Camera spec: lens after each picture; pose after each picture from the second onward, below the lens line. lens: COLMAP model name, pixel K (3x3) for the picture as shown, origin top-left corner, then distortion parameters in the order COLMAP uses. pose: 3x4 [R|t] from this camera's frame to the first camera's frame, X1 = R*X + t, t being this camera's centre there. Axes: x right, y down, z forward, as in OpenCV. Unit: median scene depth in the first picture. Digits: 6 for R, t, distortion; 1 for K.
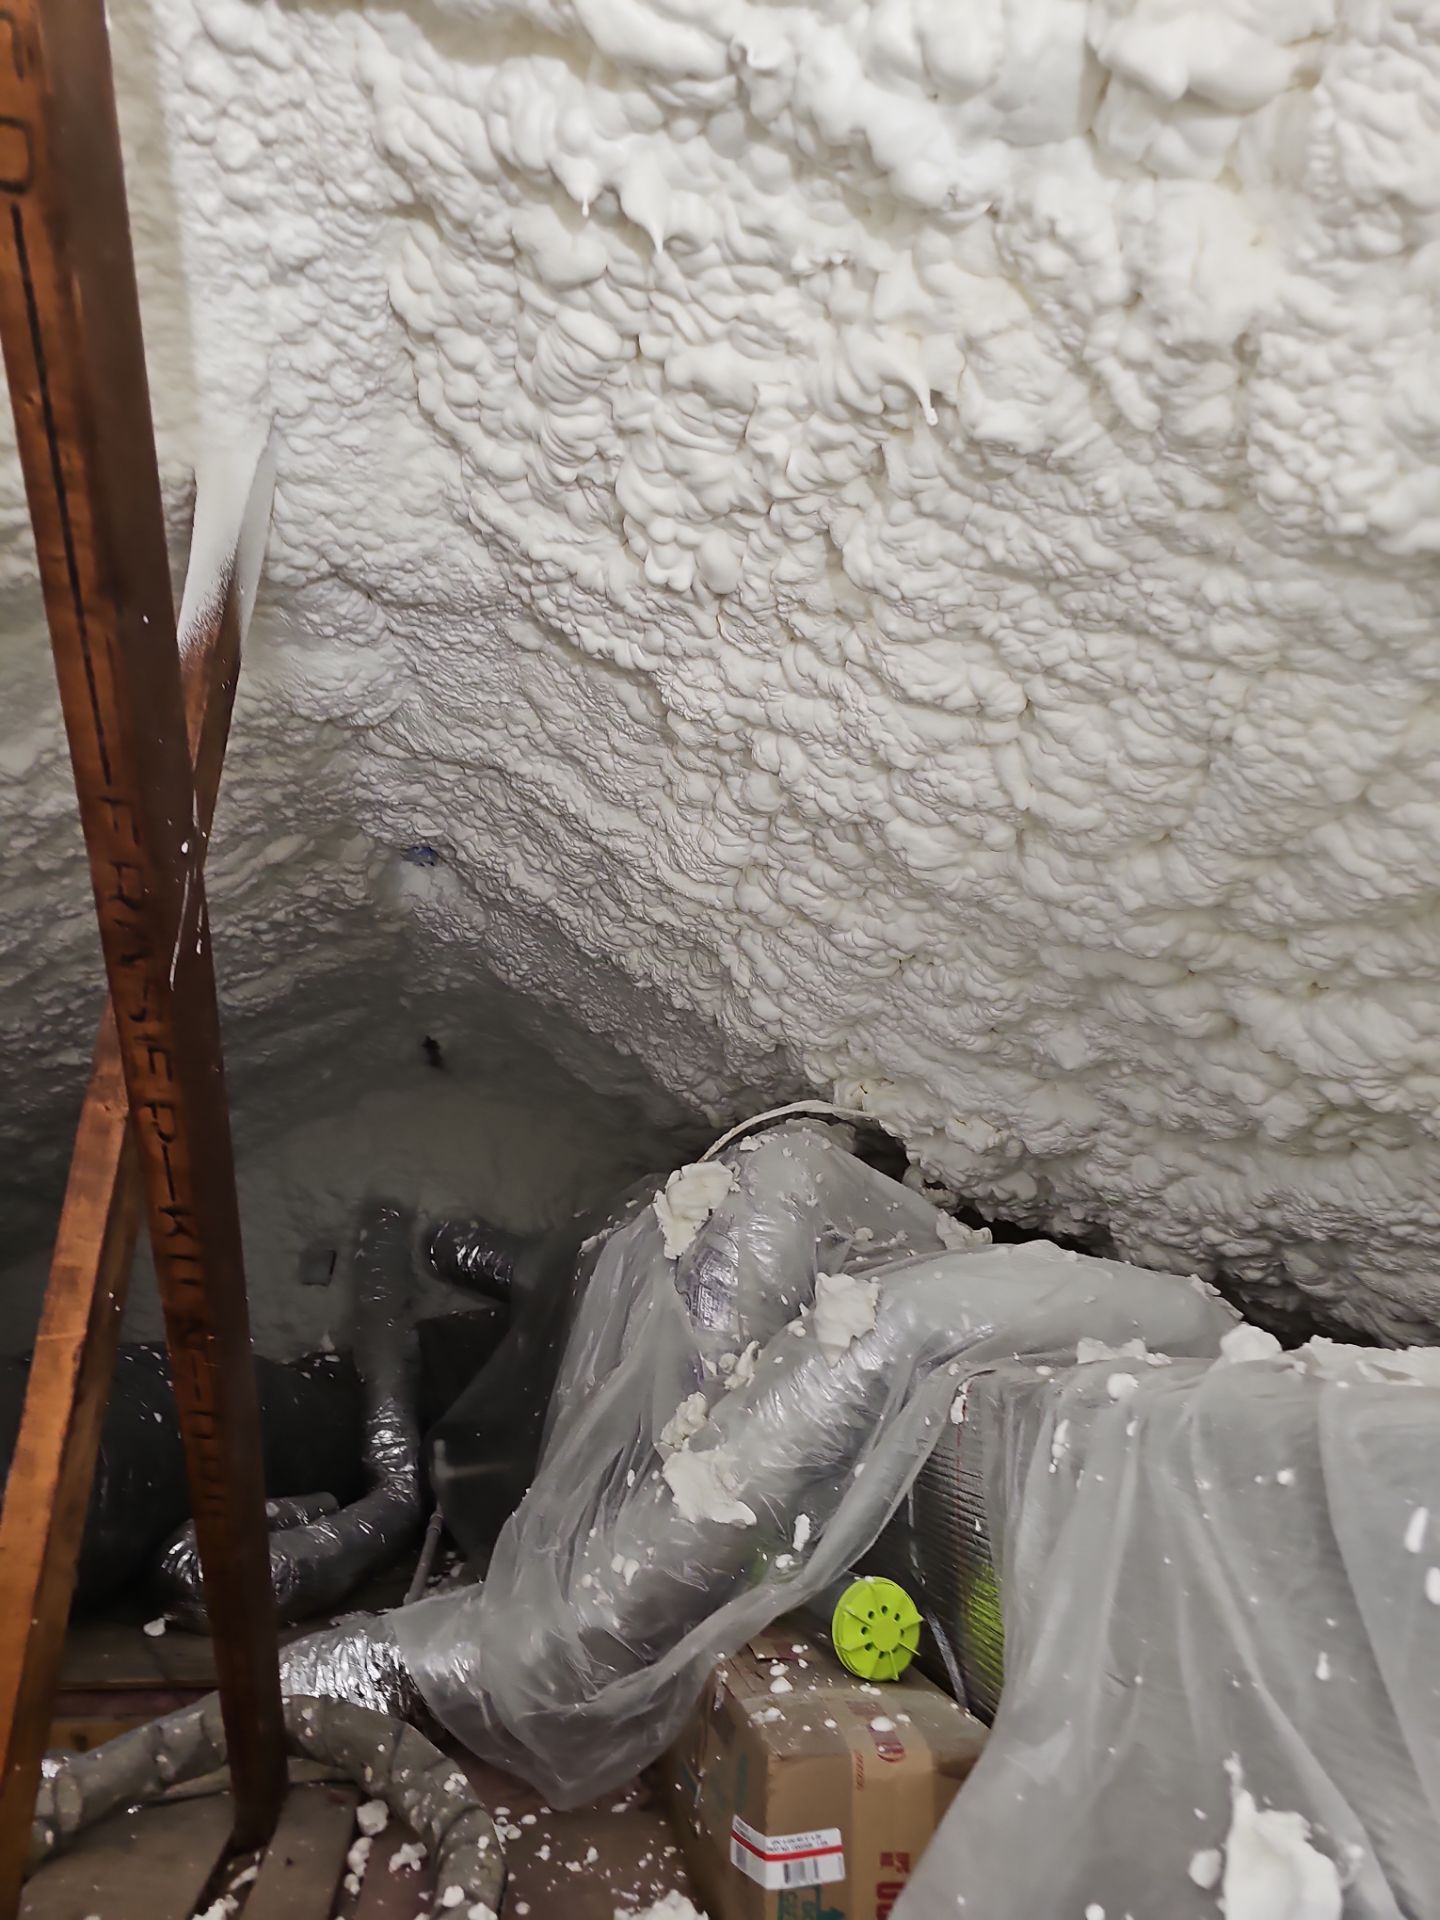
lens RADIAL K [[1285.8, 0, 720.0], [0, 1285.8, 960.0], [0, 0, 1]] dist [0.065575, -0.053910]
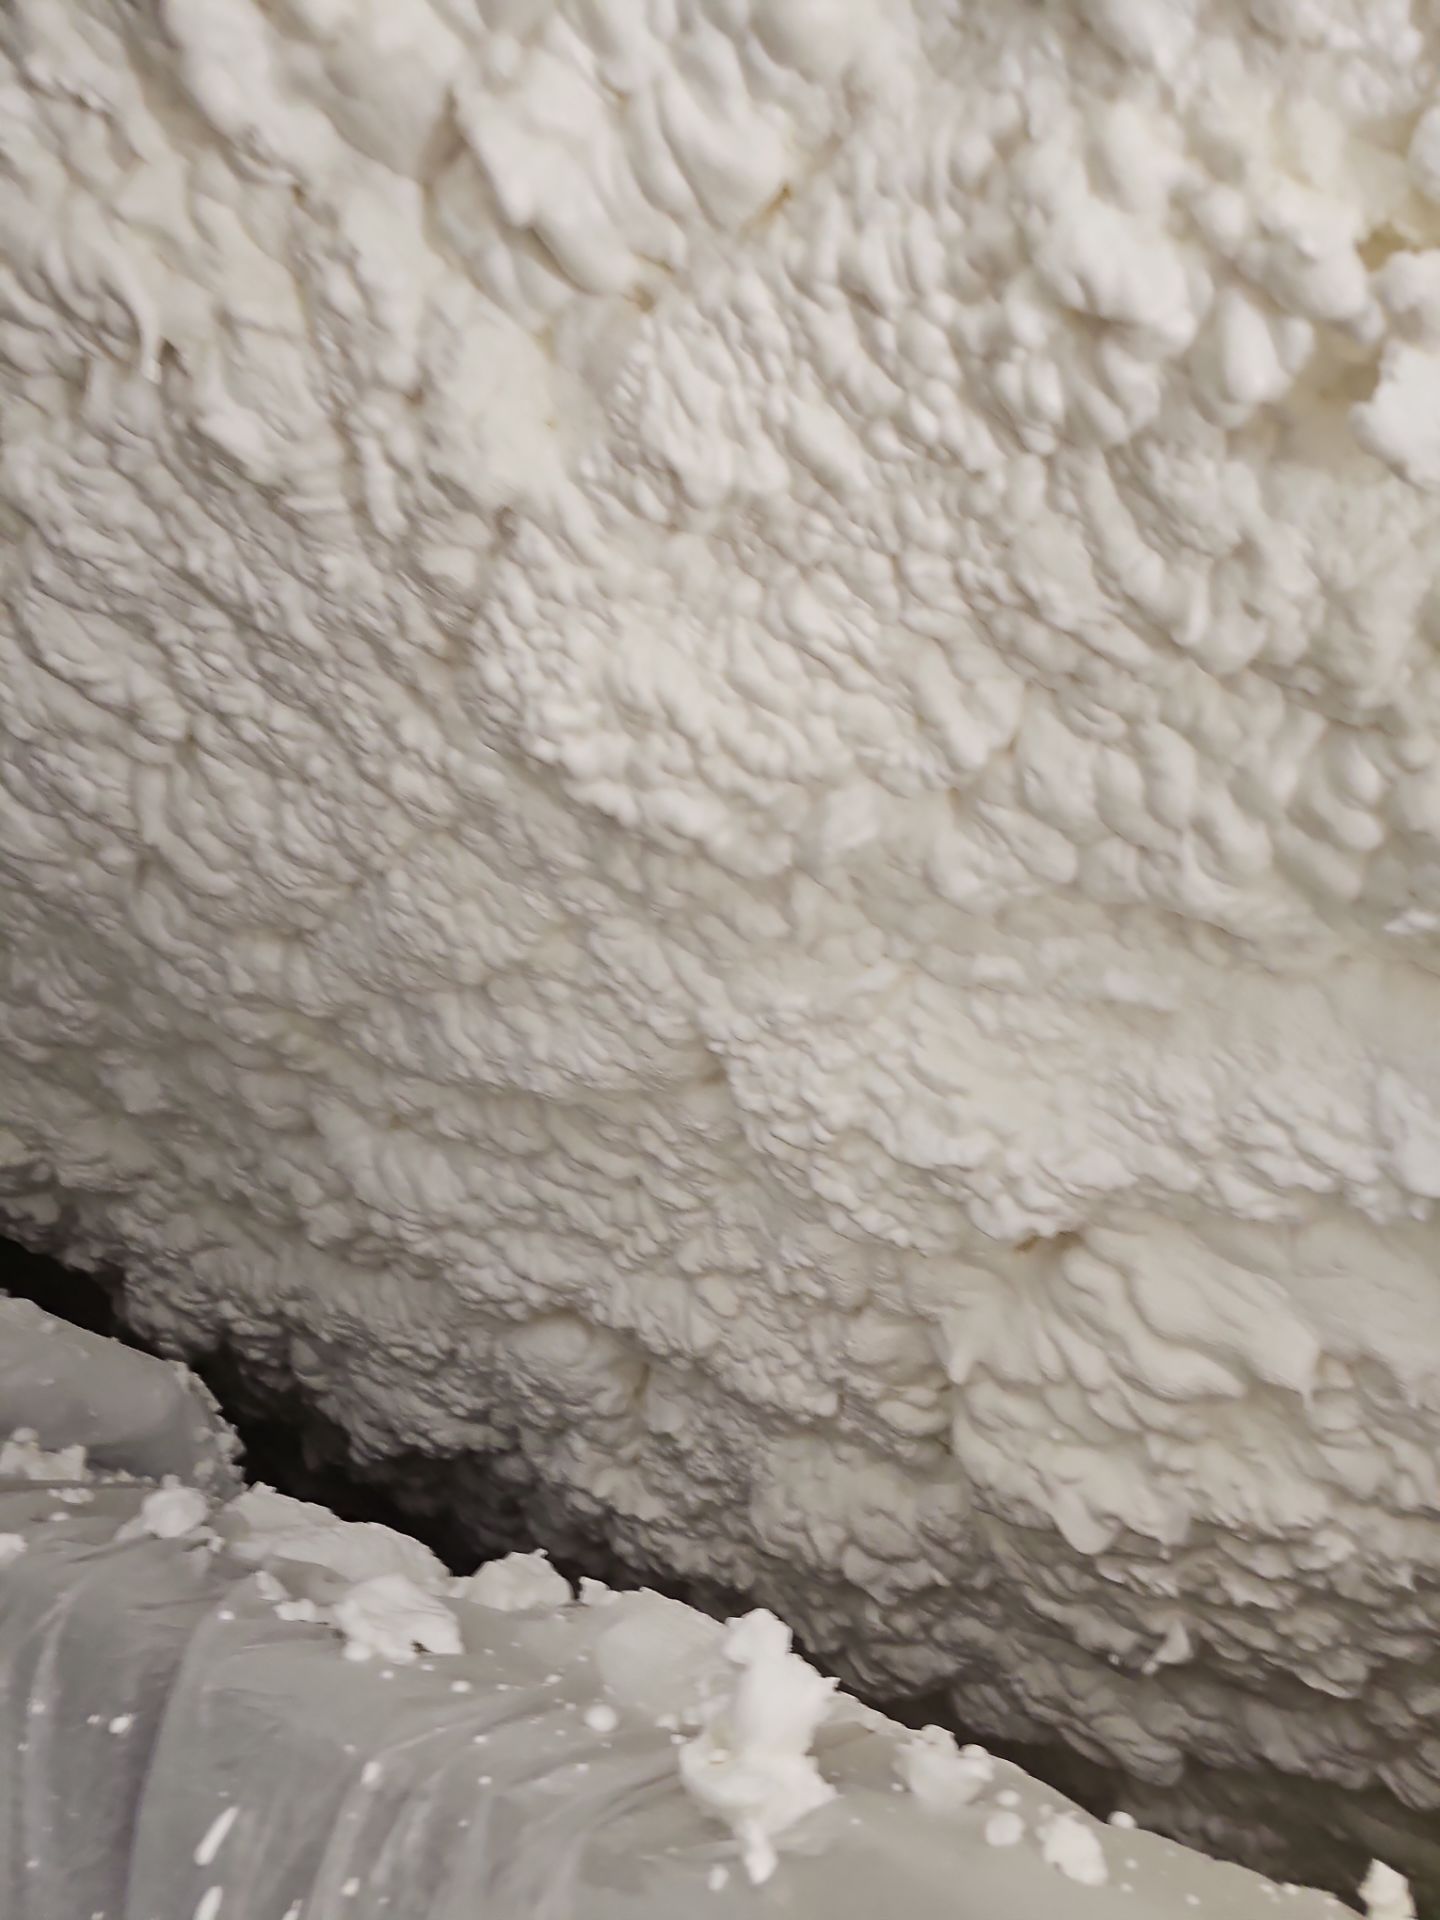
lens RADIAL K [[1238.7, 0, 765.2], [0, 1238.7, 969.8], [0, 0, 1]] dist [0.010132, -0.001563]
pose [[0.747555, 0.293899, 0.595638, 0.086597], [-0.323350, 0.944366, -0.060148, -0.134767], [-0.580178, -0.147636, 0.800998, 0.124018]]
